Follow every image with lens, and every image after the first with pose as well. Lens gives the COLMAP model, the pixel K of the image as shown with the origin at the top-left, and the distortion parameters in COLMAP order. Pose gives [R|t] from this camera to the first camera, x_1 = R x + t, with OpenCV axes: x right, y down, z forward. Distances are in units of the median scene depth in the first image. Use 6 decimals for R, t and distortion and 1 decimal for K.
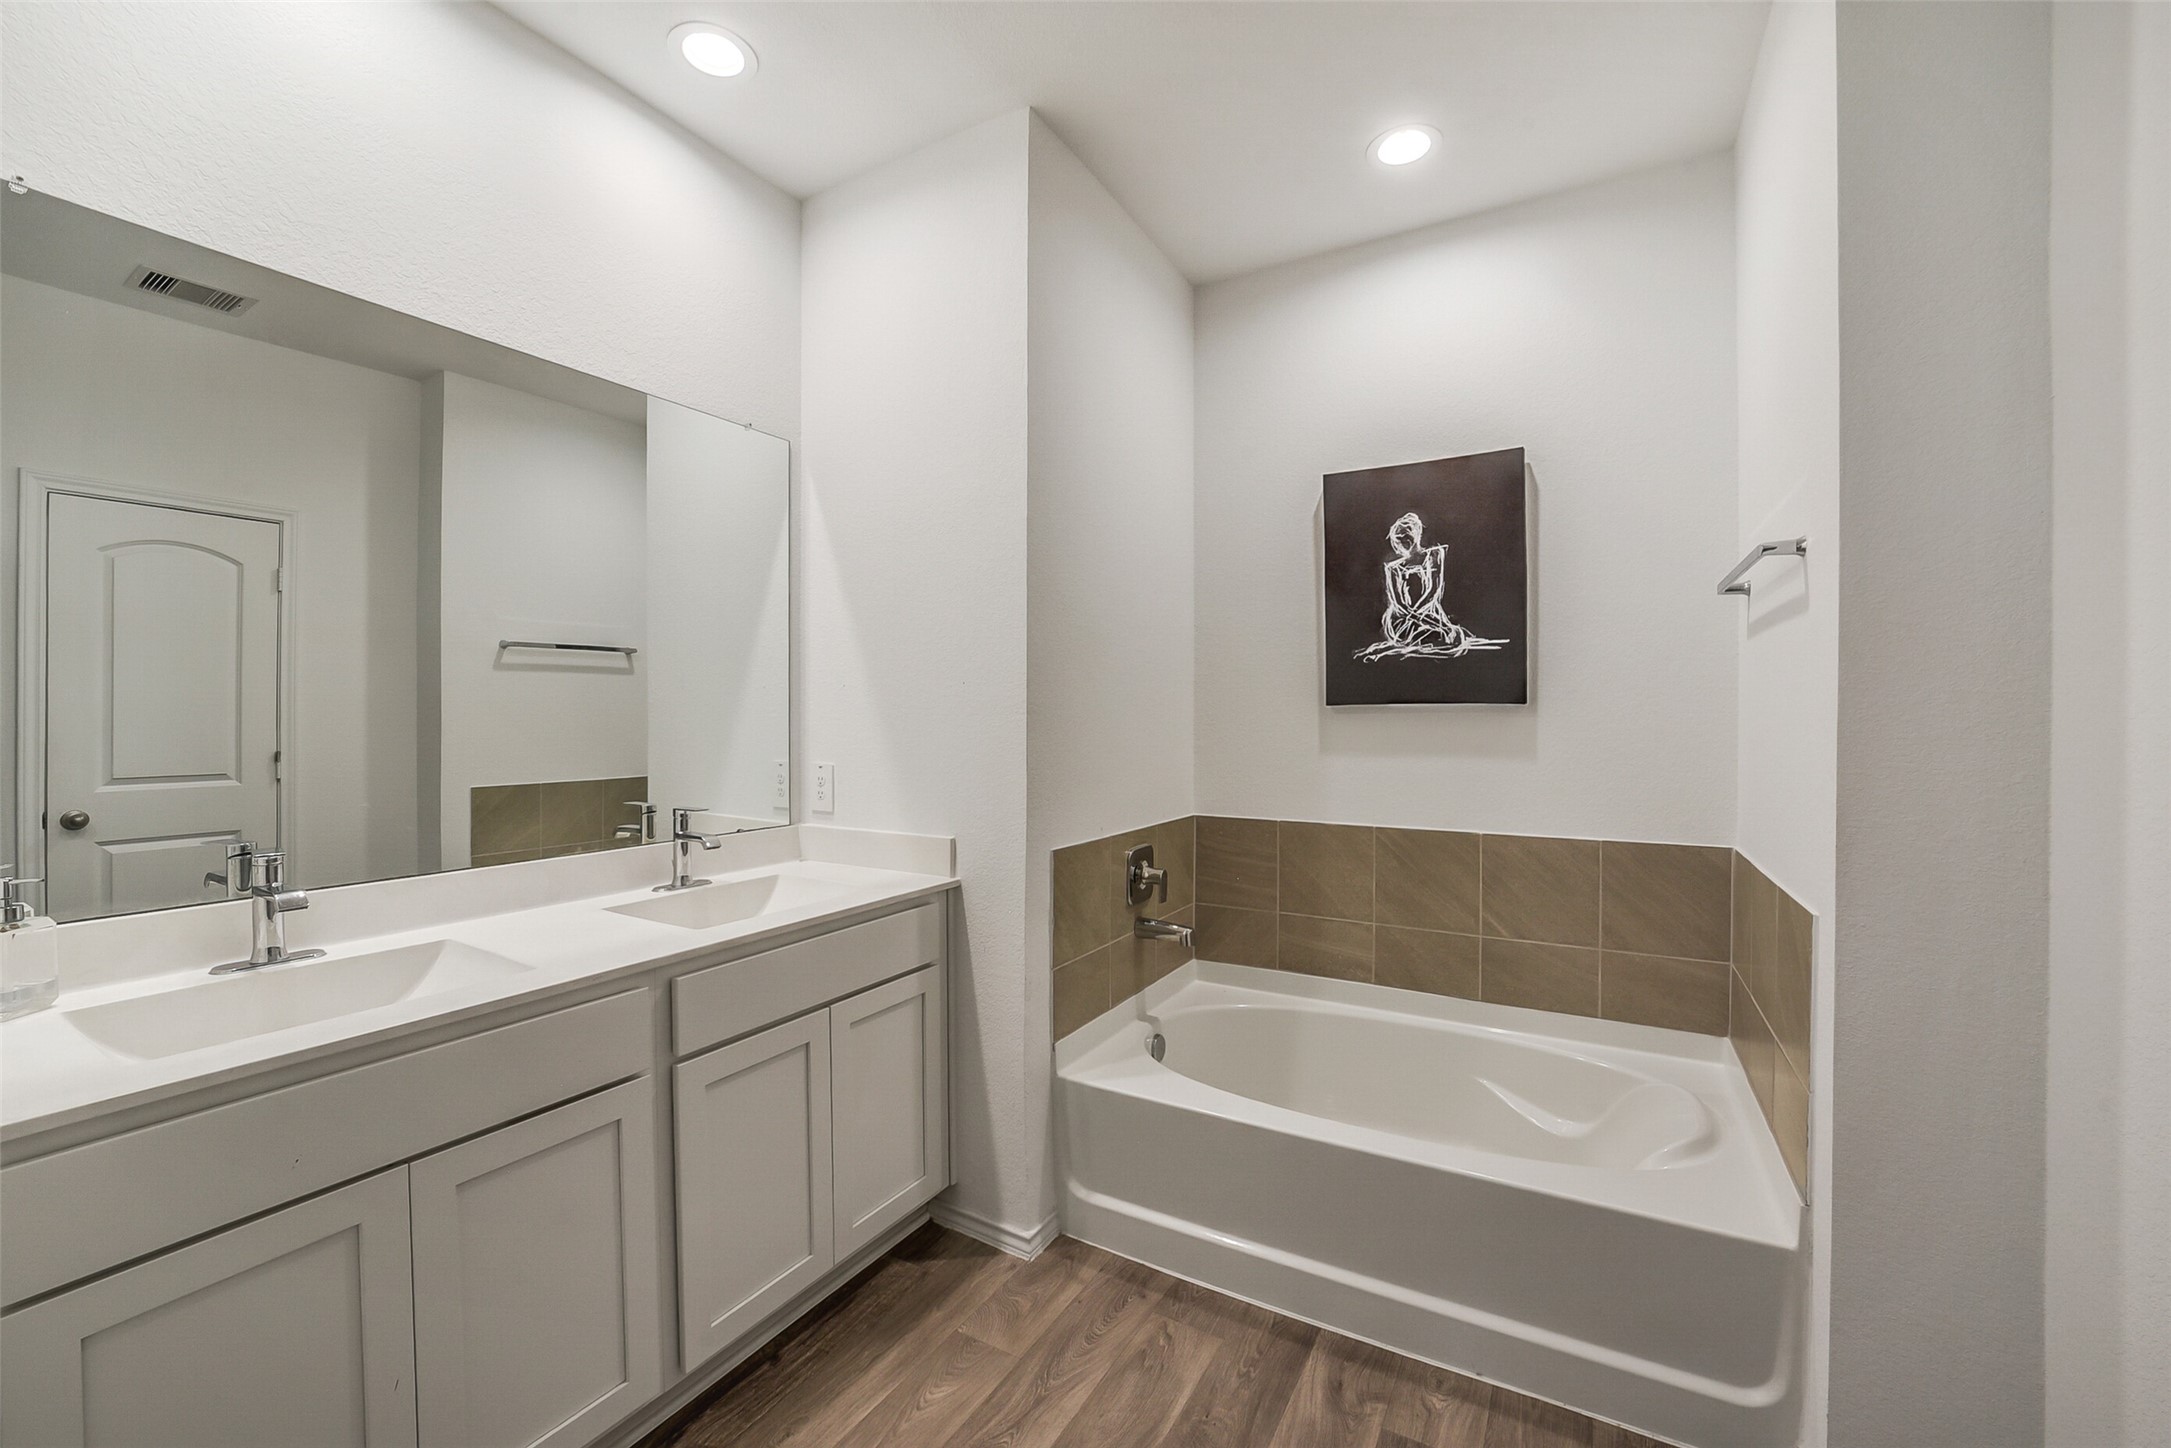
lens RADIAL K [[881.4, 0, 1085.5], [0, 881.4, 724.0], [0, 0, 1]] dist [-0.025969, 0.000235]
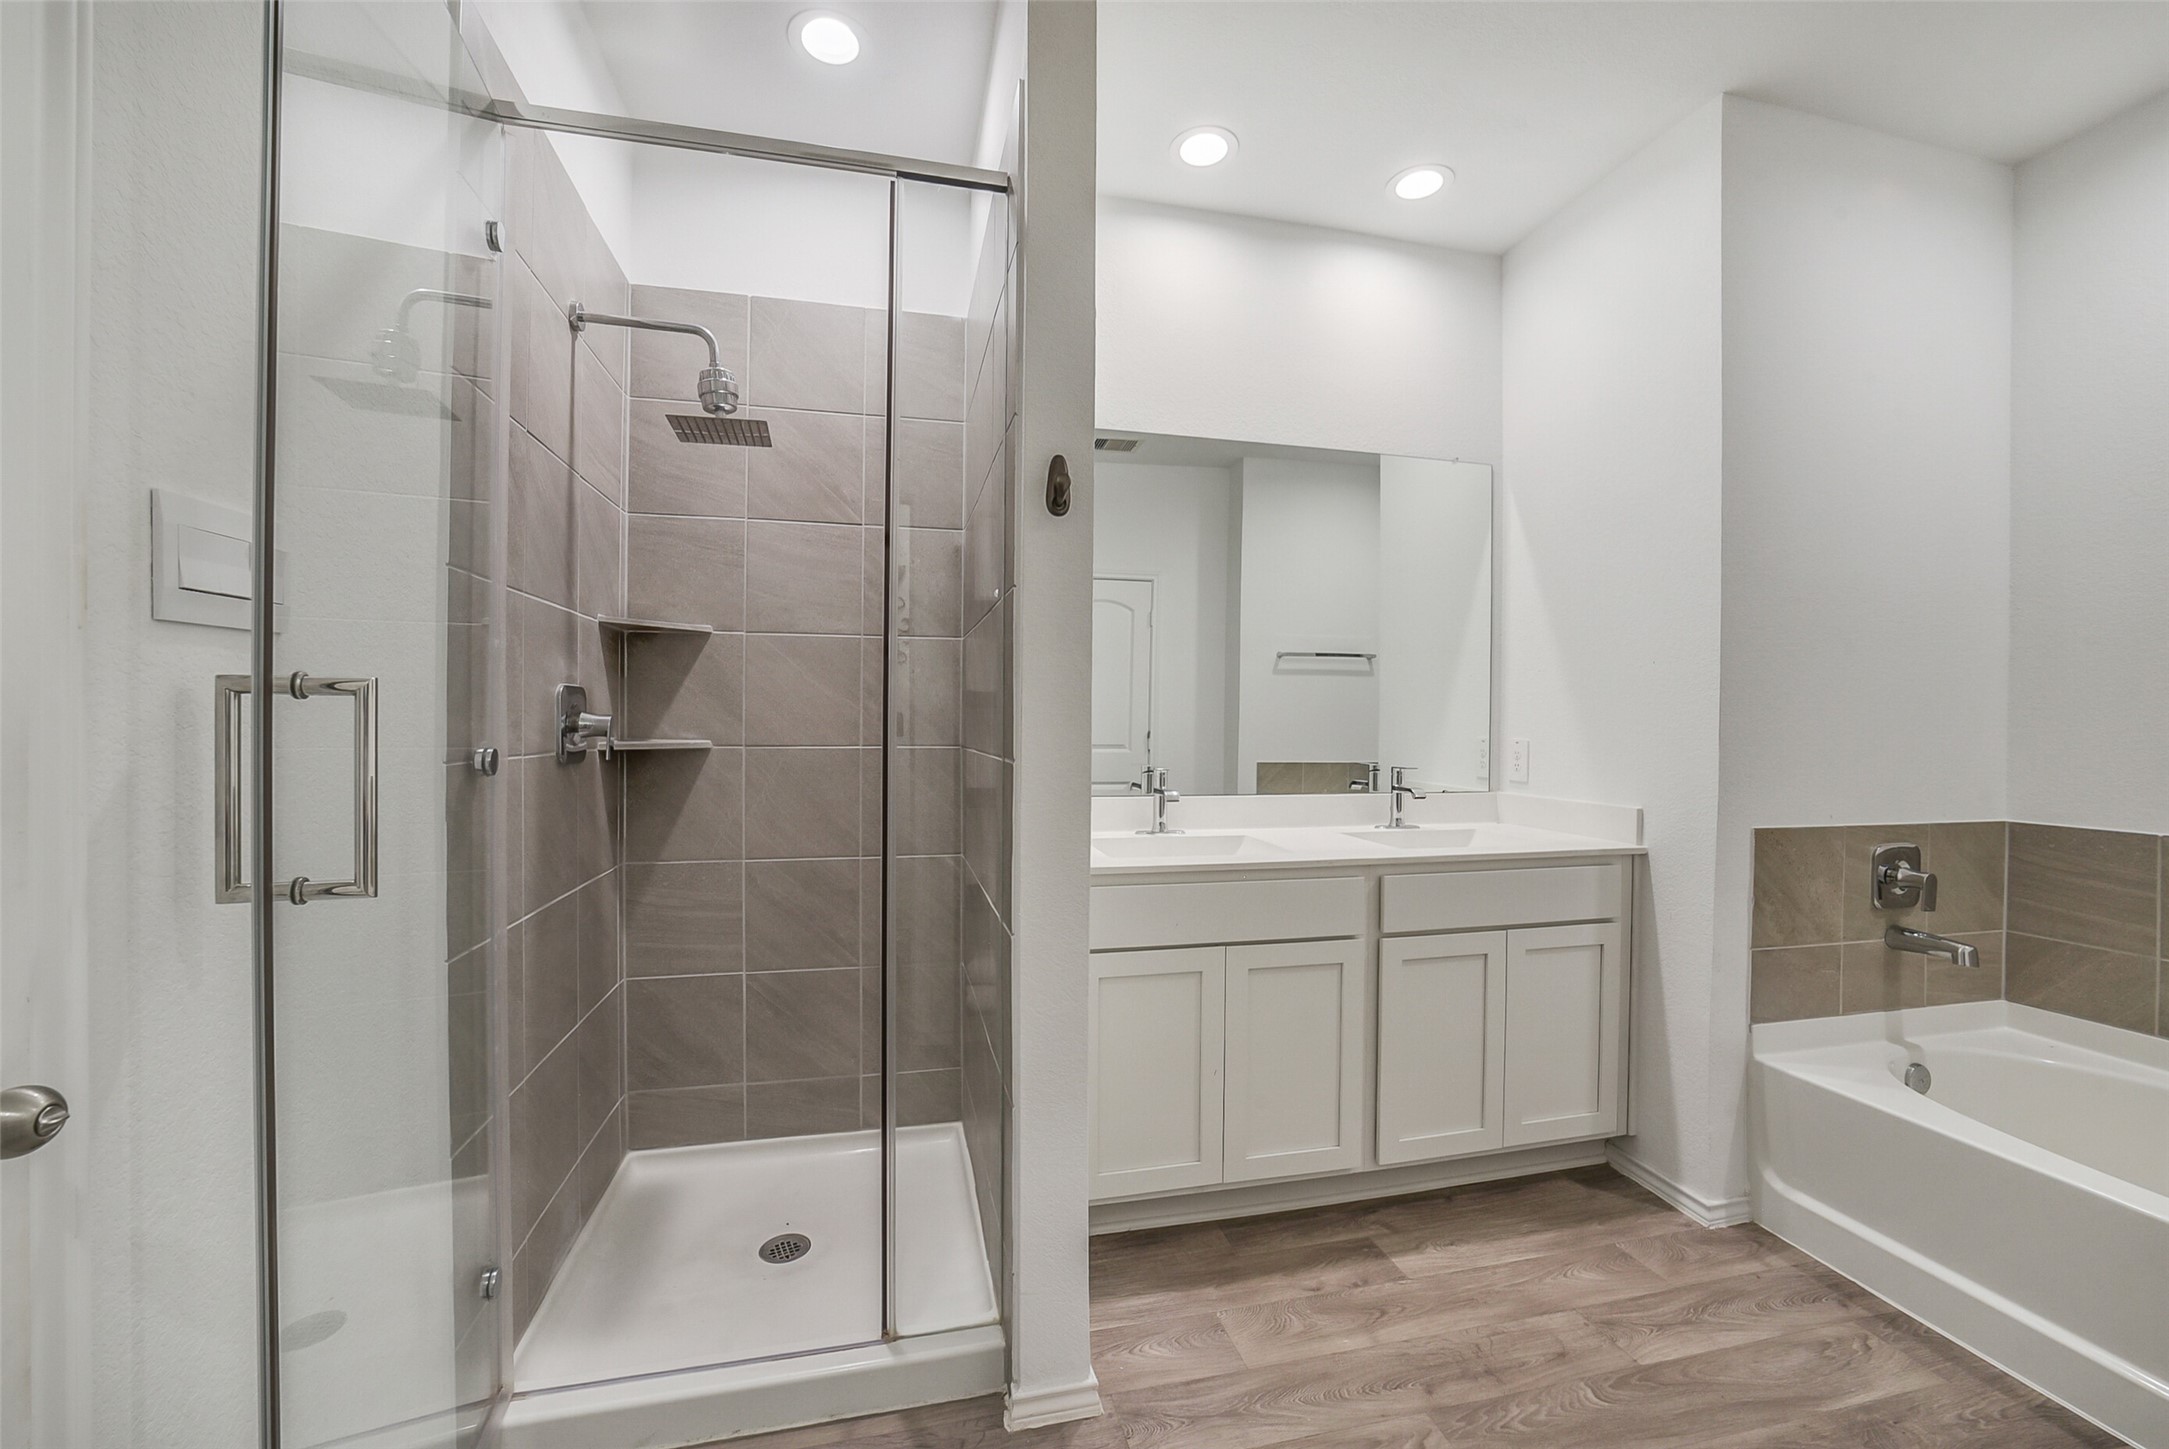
lens RADIAL K [[851.0, 0, 1082.7], [0, 851.0, 736.8], [0, 0, 1]] dist [-0.037726, 0.009188]
pose [[0.686295, 0.019637, -0.727058, 0.125072], [-0.014672, 0.999806, 0.013154, 0.040097], [0.727175, 0.001640, 0.686450, -0.192896]]
